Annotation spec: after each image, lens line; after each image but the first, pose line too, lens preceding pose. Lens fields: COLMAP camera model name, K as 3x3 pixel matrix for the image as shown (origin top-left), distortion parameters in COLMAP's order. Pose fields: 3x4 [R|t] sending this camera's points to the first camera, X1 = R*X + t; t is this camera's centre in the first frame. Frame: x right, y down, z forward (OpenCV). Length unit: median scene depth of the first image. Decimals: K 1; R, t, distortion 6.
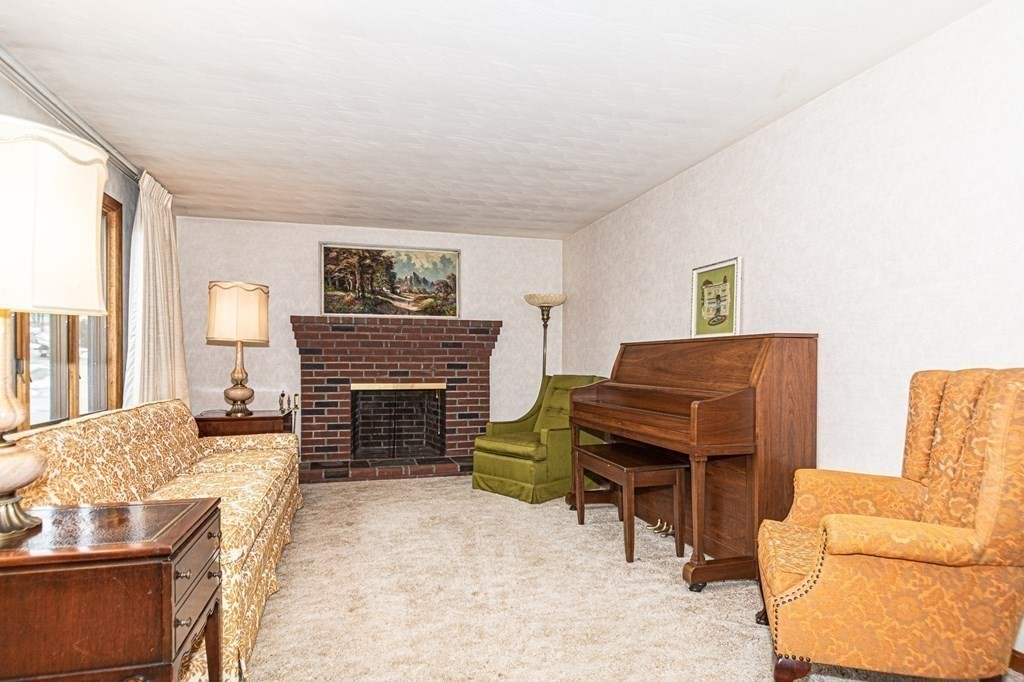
lens RADIAL K [[587.5, 0, 514.5], [0, 587.5, 368.9], [0, 0, 1]] dist [-0.001466, 0.000852]
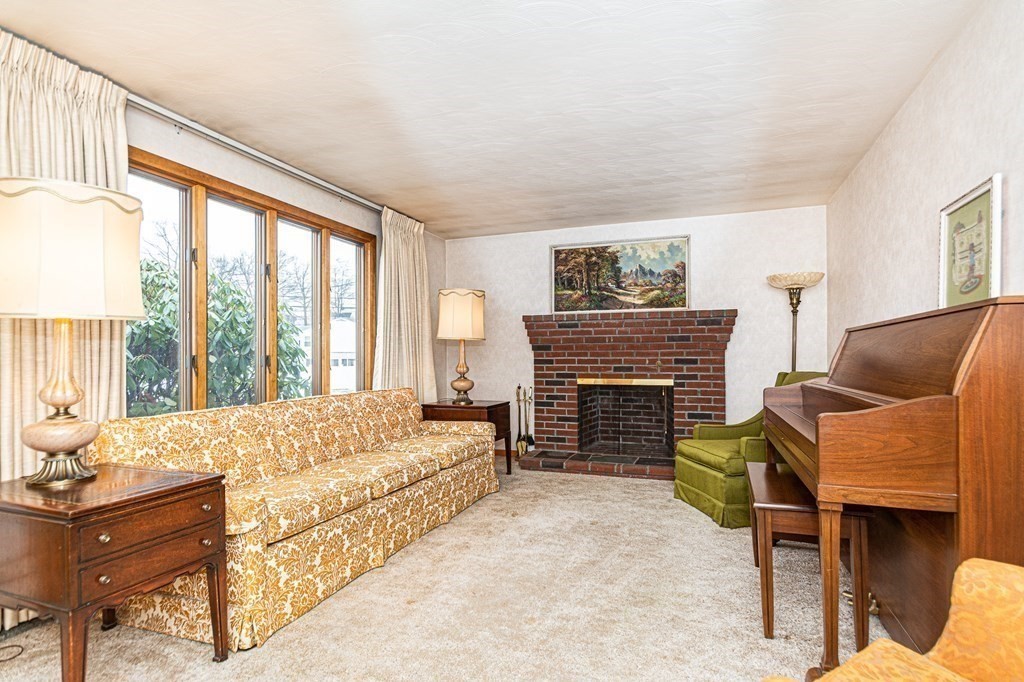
lens RADIAL K [[536.7, 0, 511.2], [0, 536.7, 357.0], [0, 0, 1]] dist [-0.001532, 0.000523]
pose [[0.800452, -0.007094, -0.599354, 0.197058], [-0.002261, 0.999887, -0.014855, 0.001966], [0.599392, 0.013246, 0.800346, 0.172167]]
